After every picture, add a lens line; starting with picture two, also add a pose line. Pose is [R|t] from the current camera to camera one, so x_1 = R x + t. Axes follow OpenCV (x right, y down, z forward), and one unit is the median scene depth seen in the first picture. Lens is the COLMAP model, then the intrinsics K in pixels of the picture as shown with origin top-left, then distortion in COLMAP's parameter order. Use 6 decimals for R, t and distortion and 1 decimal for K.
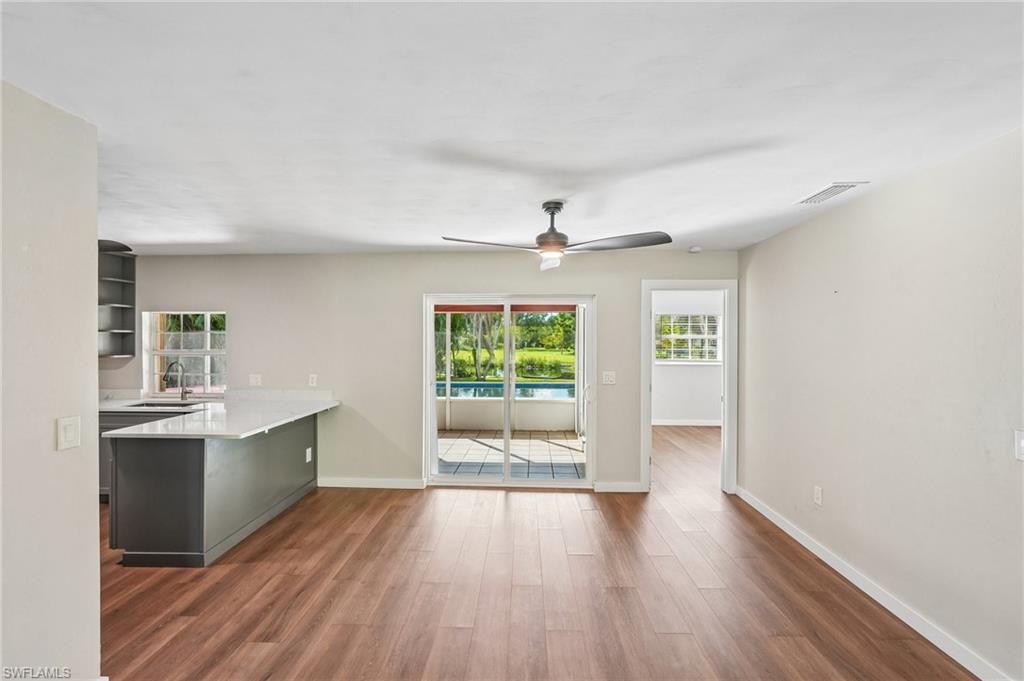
lens RADIAL K [[446.4, 0, 506.7], [0, 446.4, 342.6], [0, 0, 1]] dist [-0.004813, 0.000992]
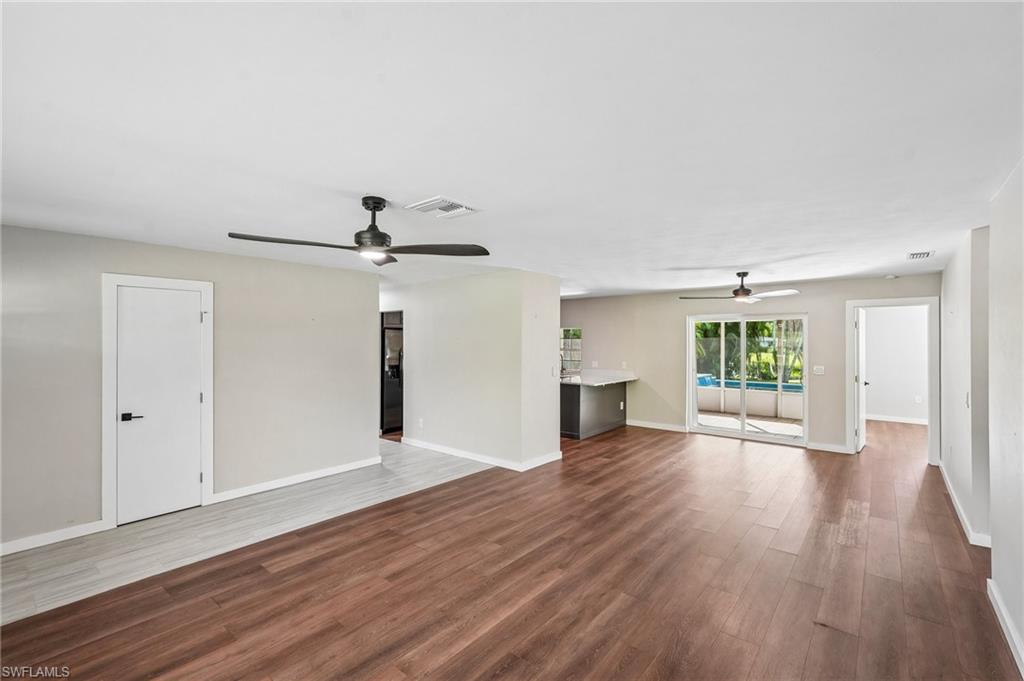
lens RADIAL K [[446.4, 0, 509.1], [0, 446.4, 341.7], [0, 0, 1]] dist [-0.004813, 0.000992]
pose [[0.789290, -0.000225, -0.614021, 0.319802], [-0.004205, 0.999974, -0.005772, 0.000570], [0.614007, 0.007138, 0.789269, -0.740837]]
